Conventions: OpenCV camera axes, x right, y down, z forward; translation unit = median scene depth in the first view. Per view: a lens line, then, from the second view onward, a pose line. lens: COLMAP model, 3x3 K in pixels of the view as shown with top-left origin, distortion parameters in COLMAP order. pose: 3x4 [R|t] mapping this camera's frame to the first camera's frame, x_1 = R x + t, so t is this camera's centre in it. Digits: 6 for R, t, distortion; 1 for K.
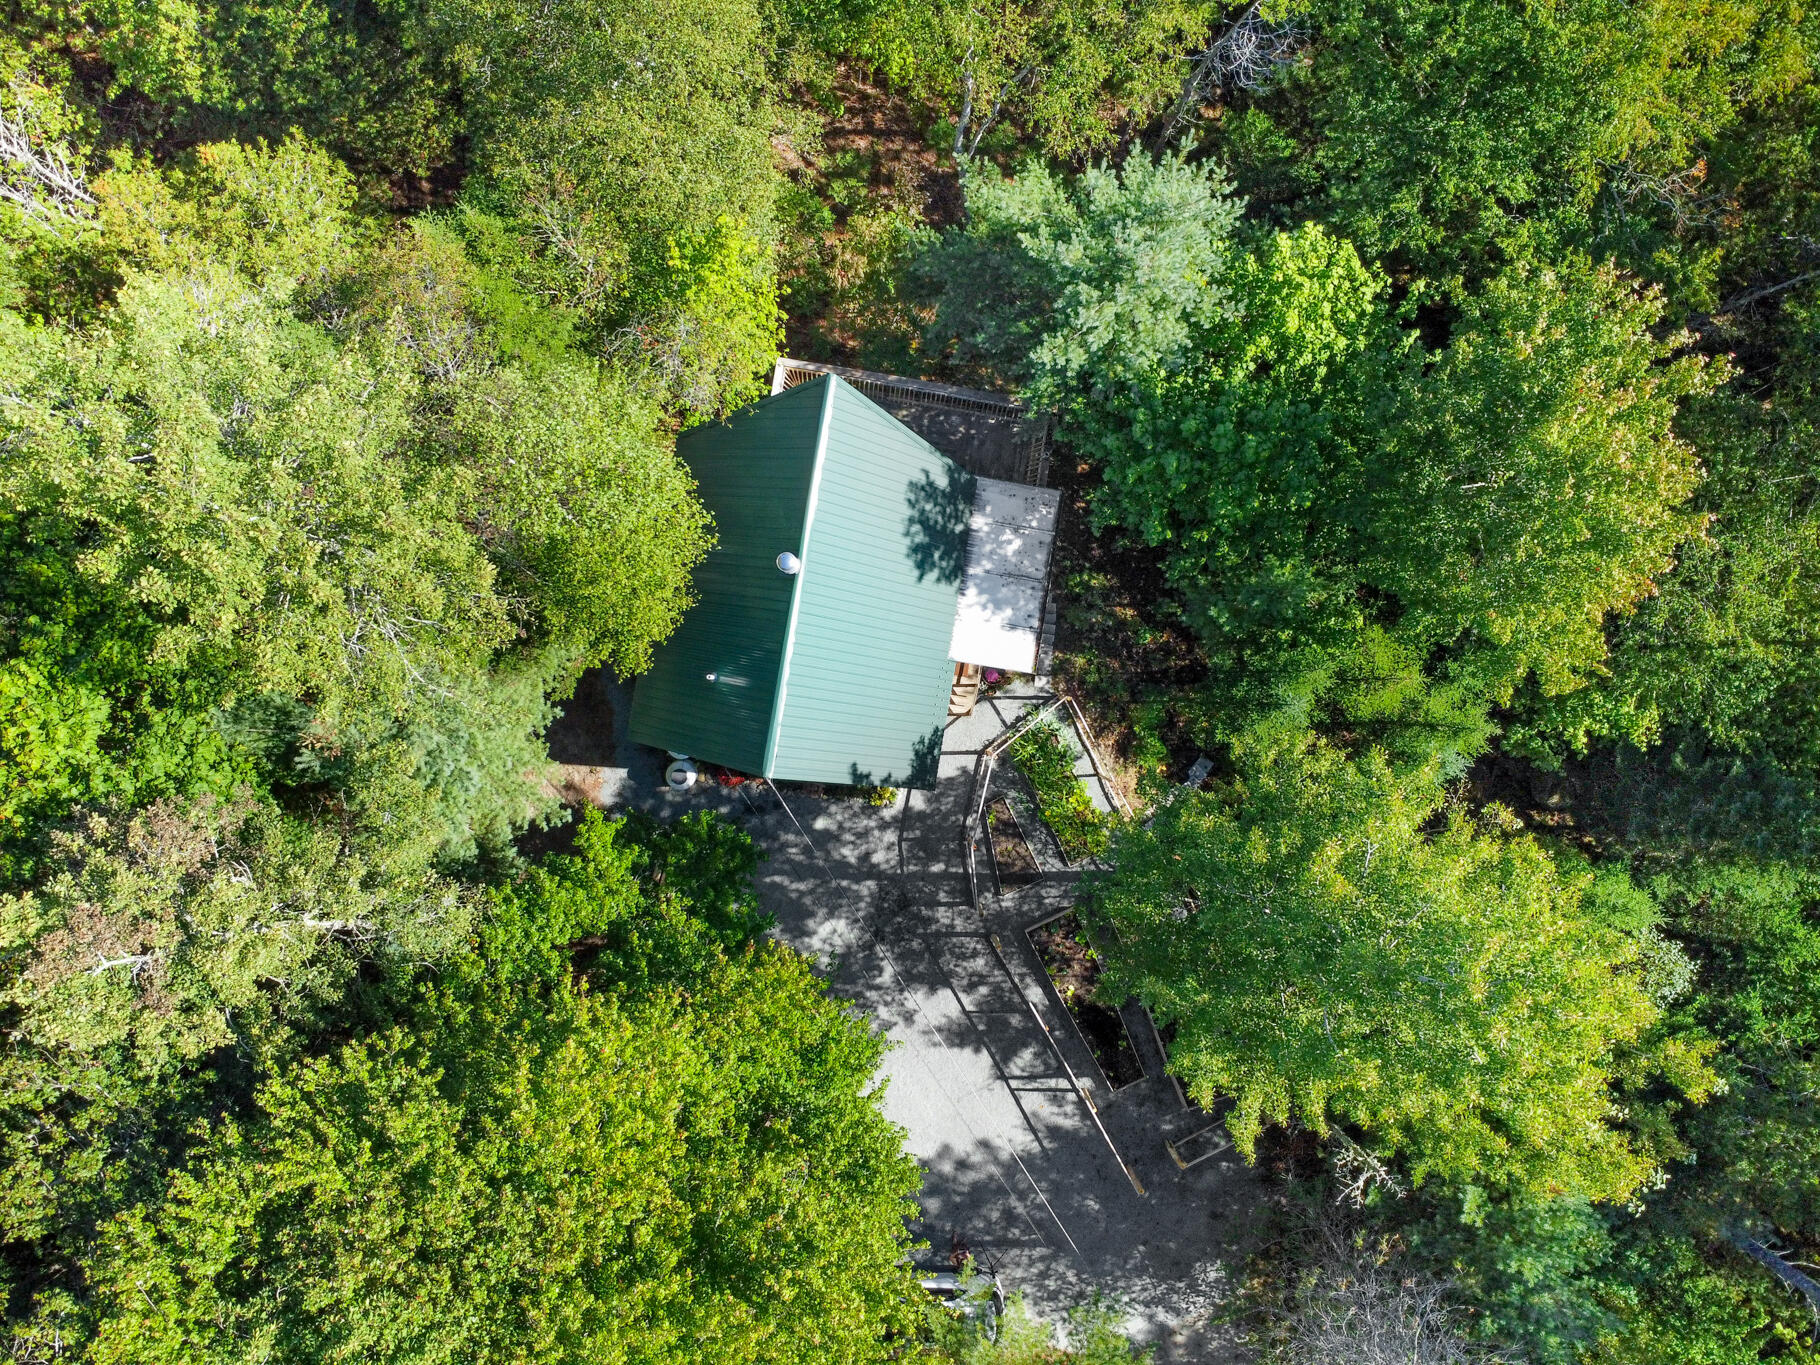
lens RADIAL K [[1326.1, 0, 898.1], [0, 1326.1, 688.1], [0, 0, 1]] dist [-0.010470, -0.009493]
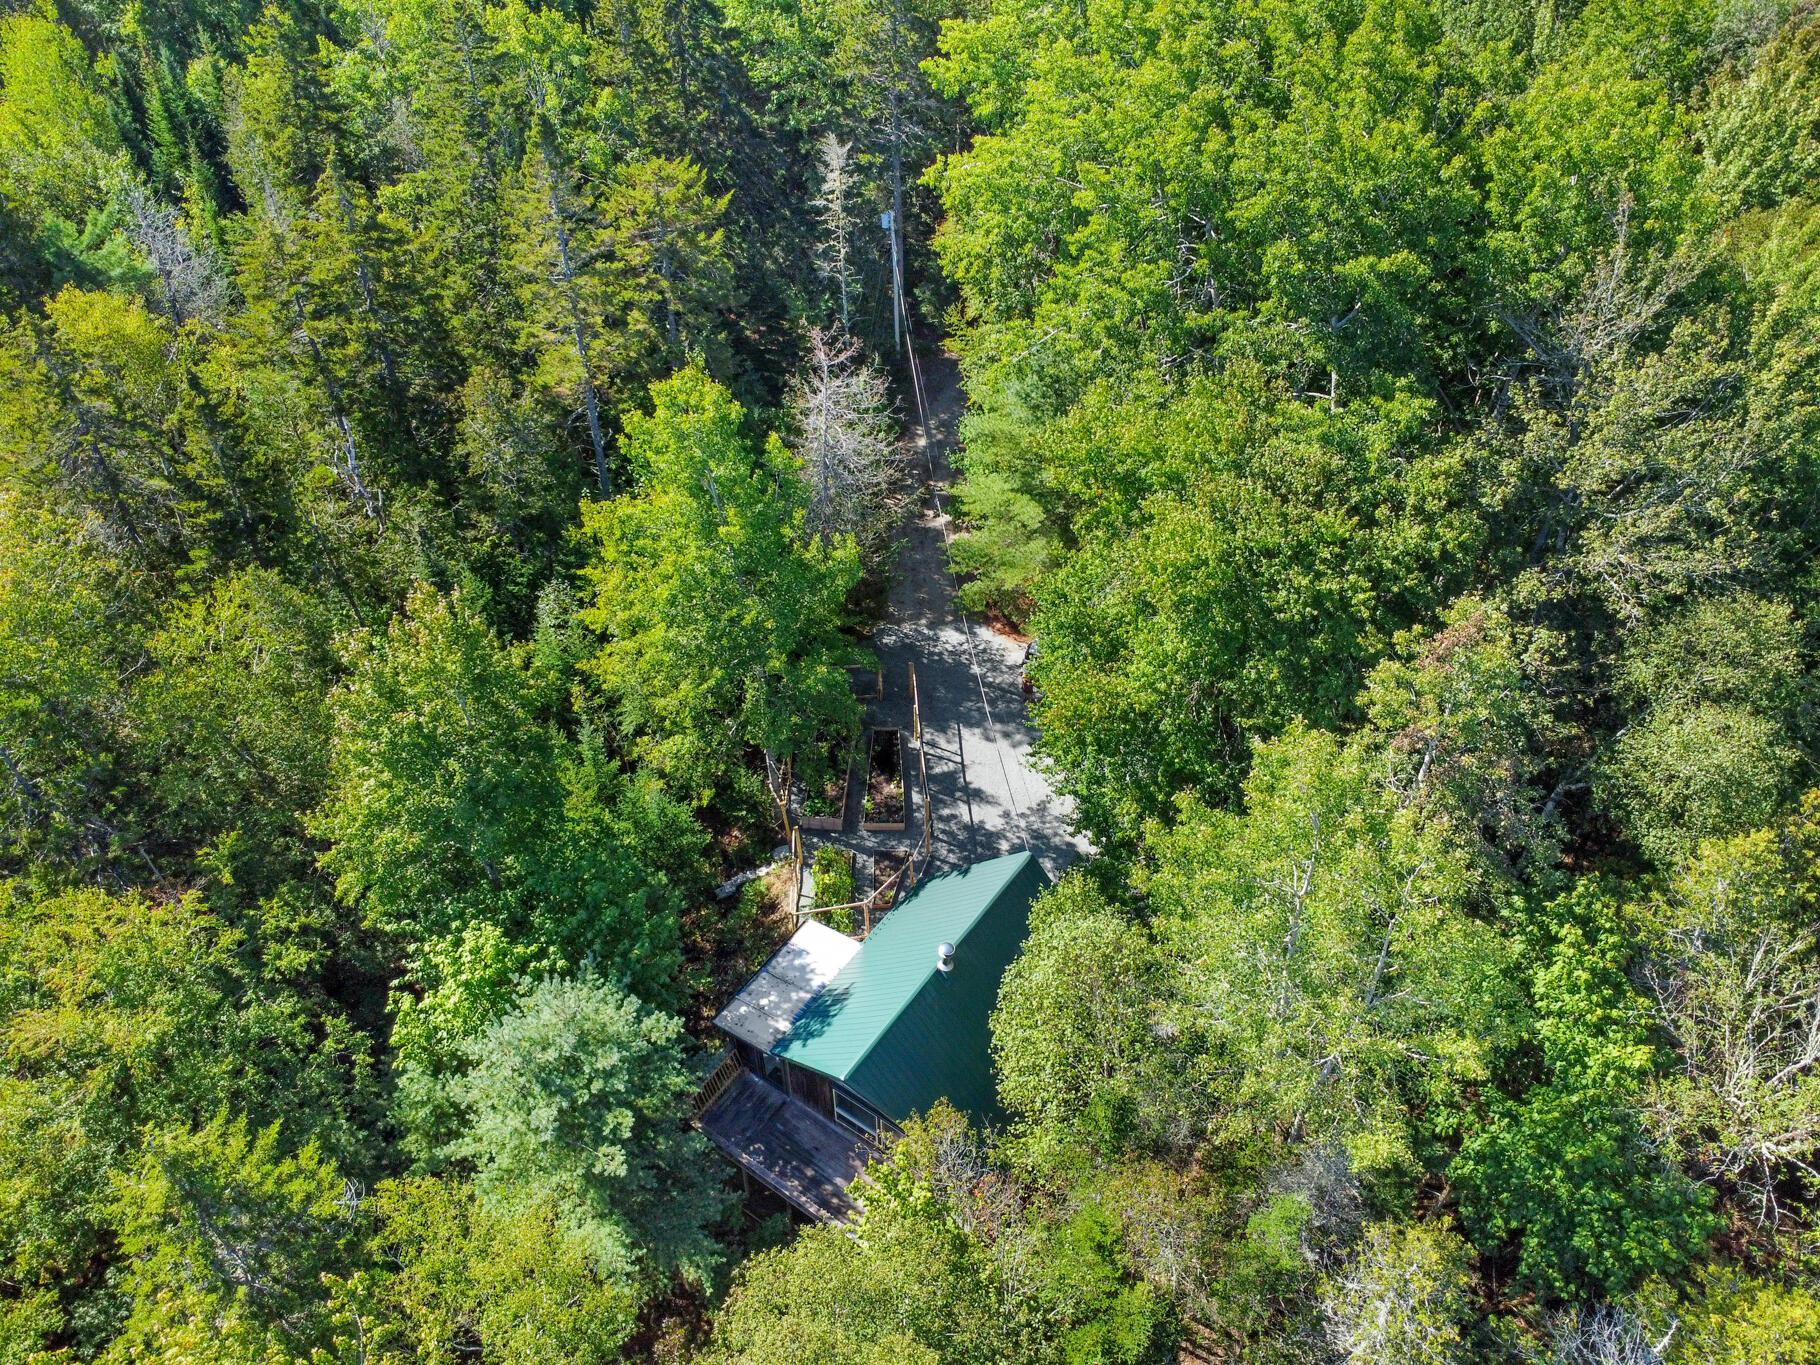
lens RADIAL K [[1265.8, 0, 910.0], [0, 1265.8, 682.5], [0, 0, 1]] dist [-0.001824, -0.001161]
pose [[-0.903191, -0.265867, 0.336989, -0.315022], [0.428478, -0.605187, 0.670936, -0.604799], [0.025561, 0.750376, 0.660517, 0.031483]]
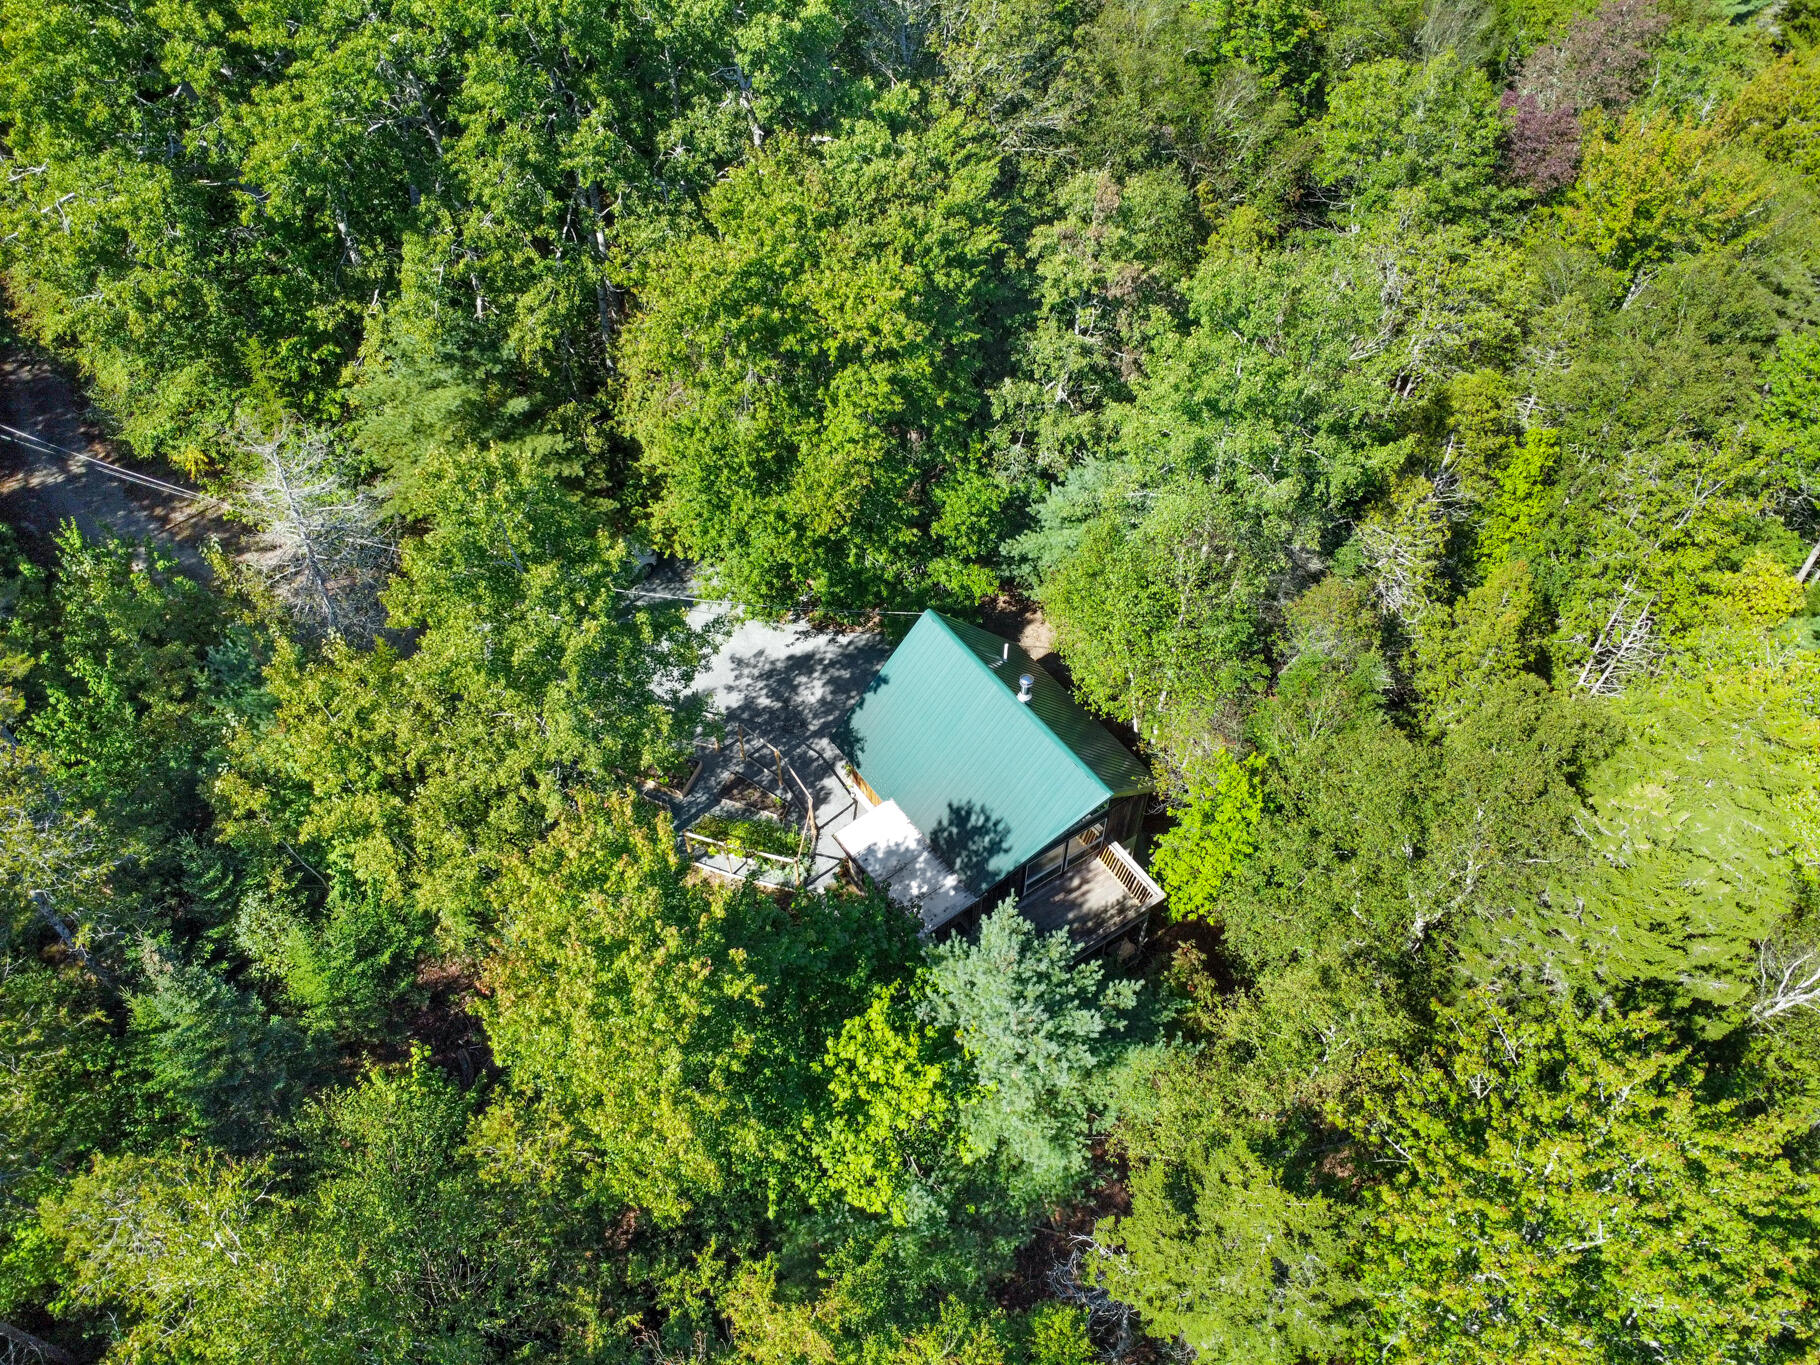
lens RADIAL K [[1326.1, 0, 898.1], [0, 1326.1, 688.1], [0, 0, 1]] dist [-0.010470, -0.009493]
pose [[-0.725646, 0.497625, -0.475192, 0.544260], [-0.688028, -0.532179, 0.493359, -0.557473], [-0.007380, 0.684949, 0.728553, 0.002722]]
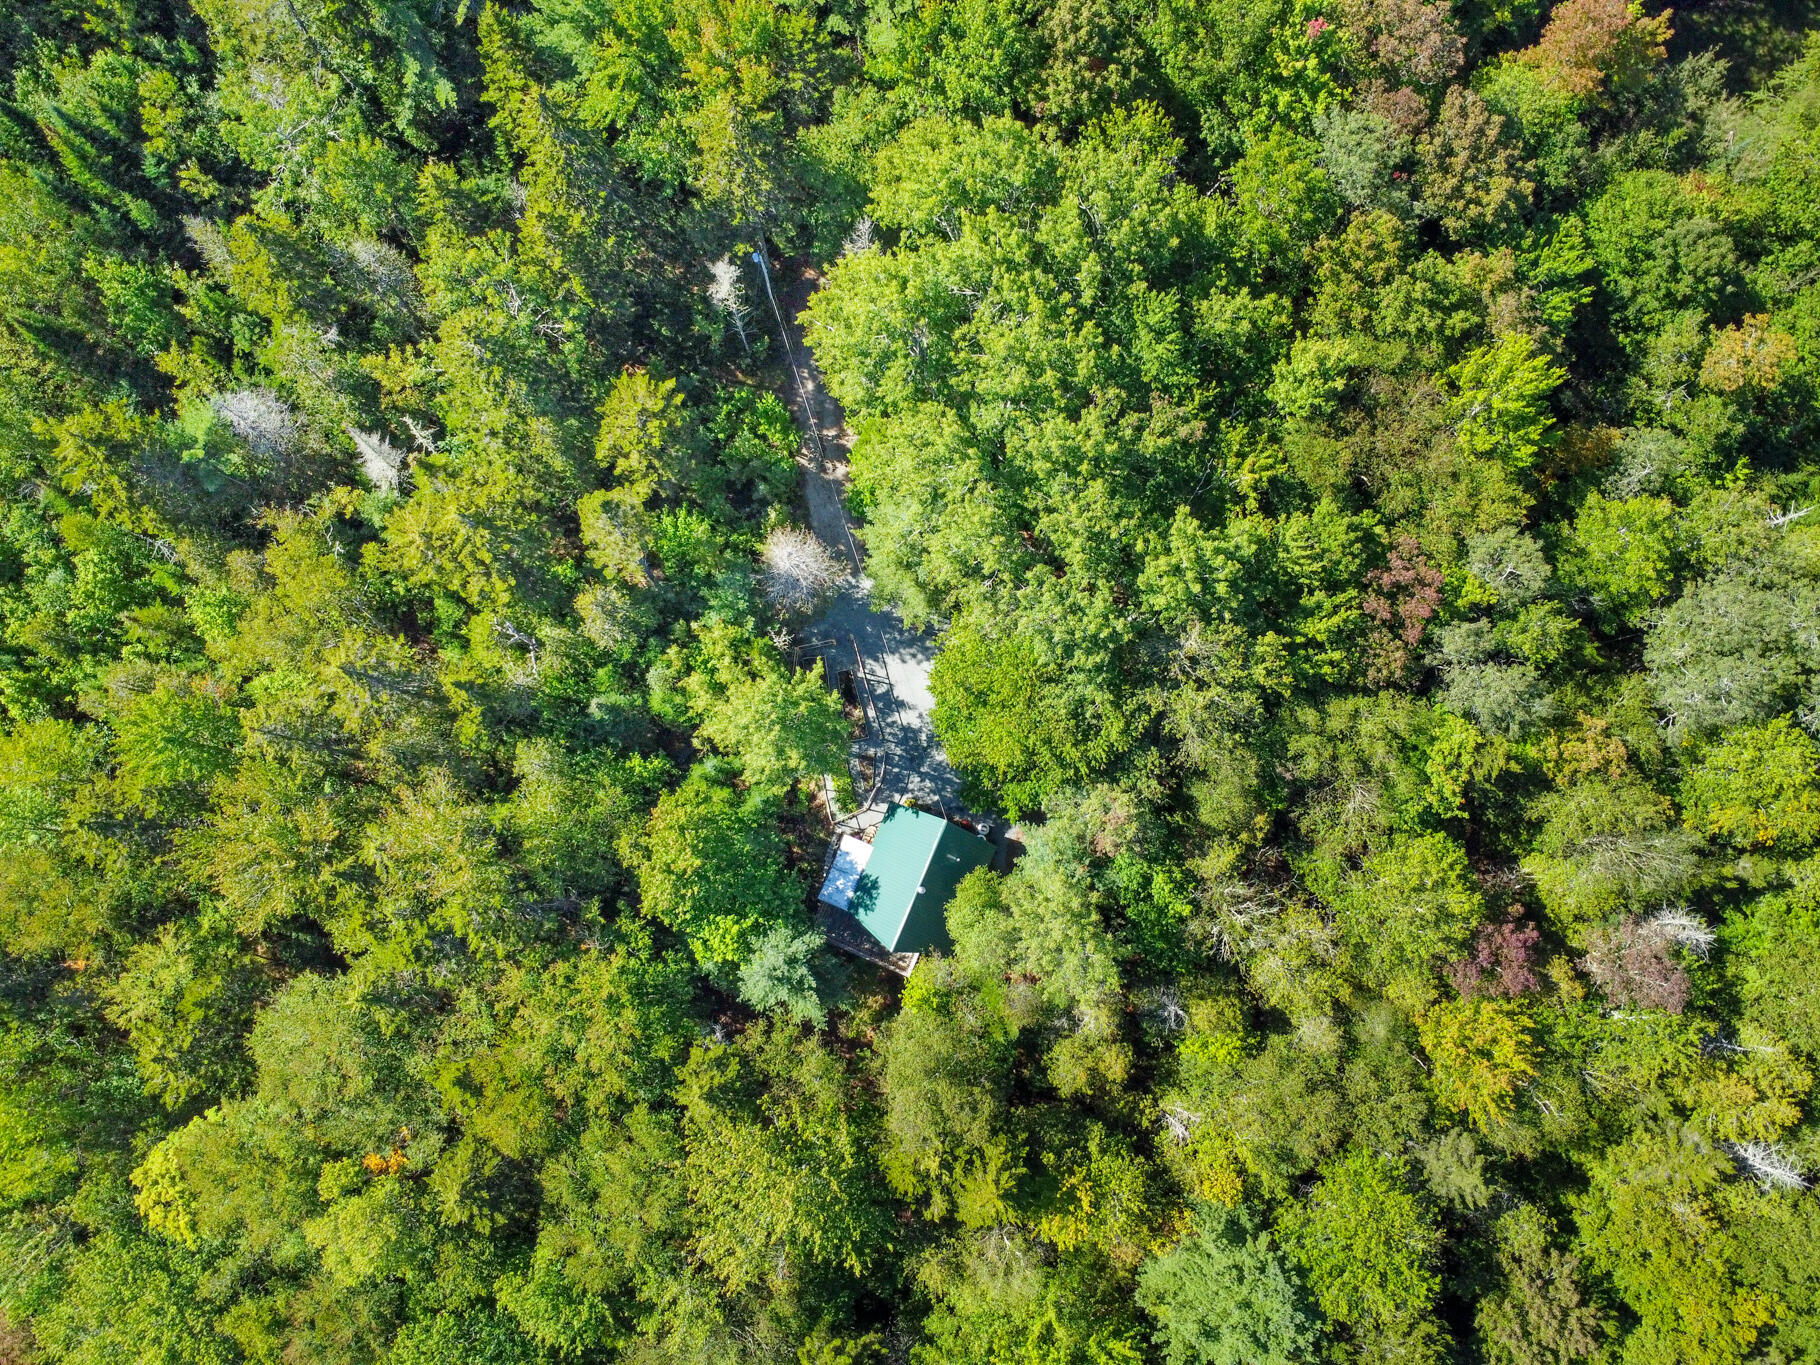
lens RADIAL K [[1326.1, 0, 898.1], [0, 1326.1, 688.1], [0, 0, 1]] dist [-0.010470, -0.009493]
pose [[-0.971341, -0.236324, 0.025438, -0.002246], [0.237584, -0.962140, 0.133568, -0.055205], [-0.007090, 0.135784, 0.990713, -1.596050]]
